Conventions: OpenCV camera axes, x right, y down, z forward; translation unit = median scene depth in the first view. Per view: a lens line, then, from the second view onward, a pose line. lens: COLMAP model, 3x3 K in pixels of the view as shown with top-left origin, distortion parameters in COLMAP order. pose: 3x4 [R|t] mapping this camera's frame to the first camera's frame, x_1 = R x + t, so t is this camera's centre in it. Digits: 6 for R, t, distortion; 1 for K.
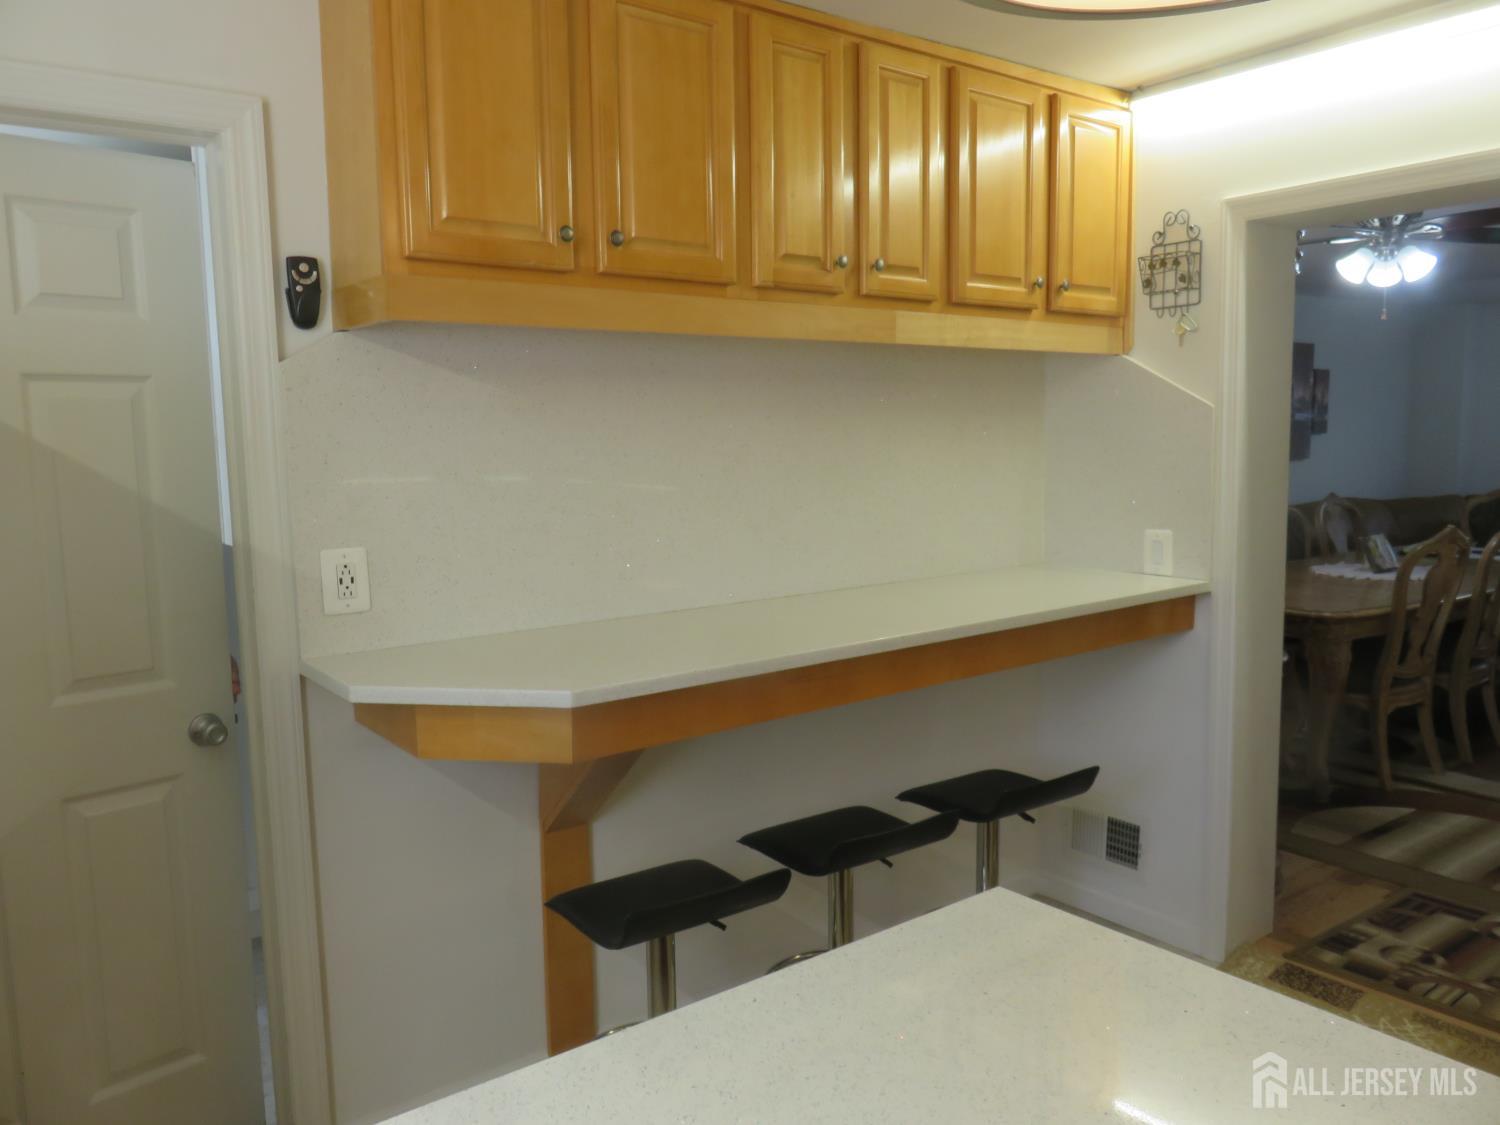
lens RADIAL K [[1126.4, 0, 754.3], [0, 1126.4, 560.7], [0, 0, 1]] dist [-0.011058, 0.002587]
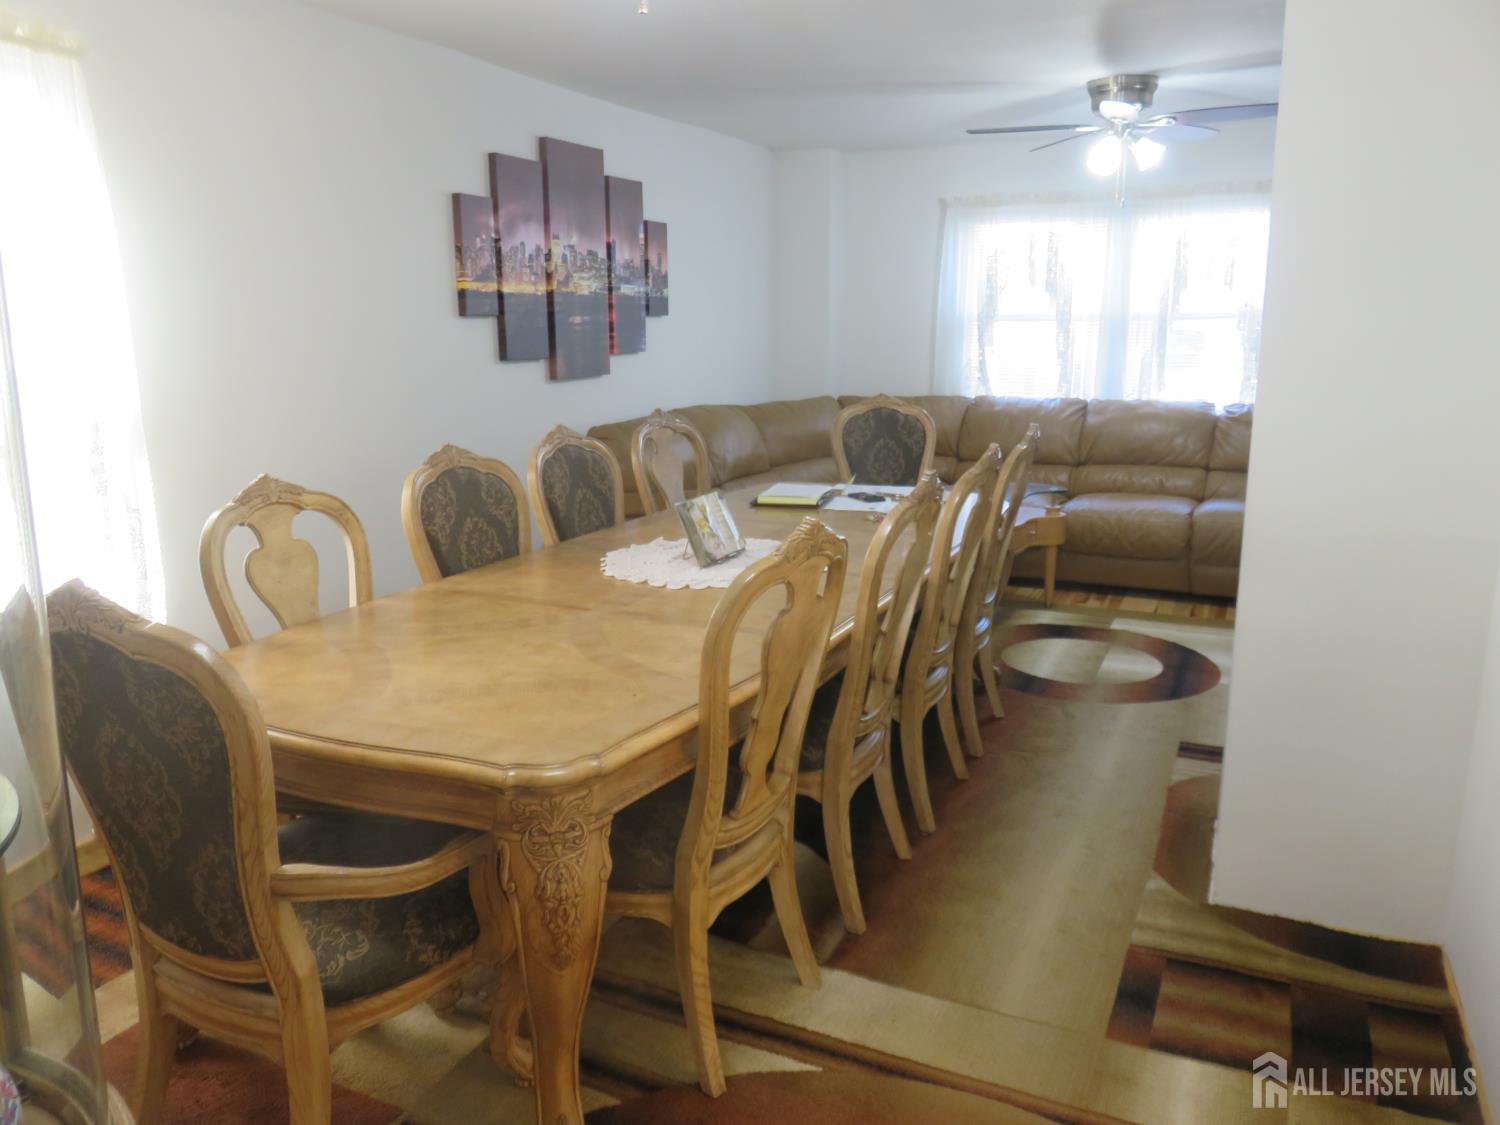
lens RADIAL K [[1126.4, 0, 746.7], [0, 1126.4, 559.2], [0, 0, 1]] dist [-0.011058, 0.002587]
pose [[0.885699, -0.088633, 0.455720, 0.358694], [0.042929, 0.993037, 0.109703, -0.060094], [-0.462270, -0.077600, 0.883337, 0.560654]]
